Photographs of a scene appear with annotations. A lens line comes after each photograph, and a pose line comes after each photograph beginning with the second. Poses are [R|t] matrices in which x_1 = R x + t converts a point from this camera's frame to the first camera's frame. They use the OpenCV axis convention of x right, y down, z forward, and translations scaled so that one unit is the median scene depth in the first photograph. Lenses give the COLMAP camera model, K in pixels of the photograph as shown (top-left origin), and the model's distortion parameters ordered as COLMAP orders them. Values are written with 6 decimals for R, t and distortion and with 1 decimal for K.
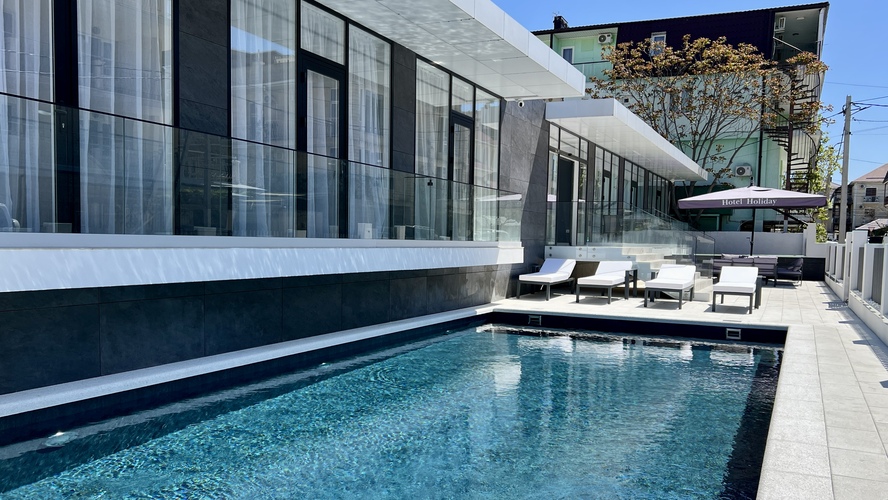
lens RADIAL K [[702.3, 0, 444.0], [0, 702.3, 250.0], [0, 0, 1]] dist [0.000664, -0.001338]
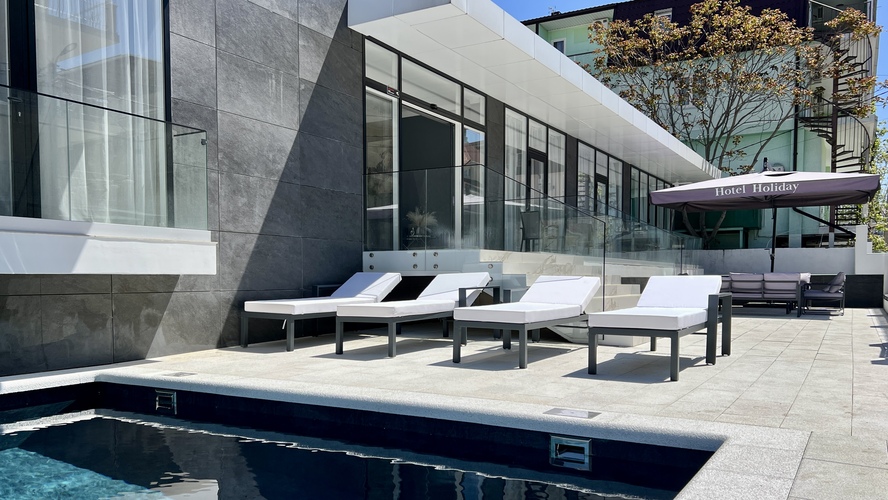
lens RADIAL K [[684.2, 0, 442.2], [0, 684.2, 275.6], [0, 0, 1]] dist [0.007872, 0.006030]
pose [[0.996332, -0.022042, -0.082689, 0.125338], [0.020412, 0.999581, -0.020508, 0.012880], [0.083107, 0.018745, 0.996364, 0.219035]]
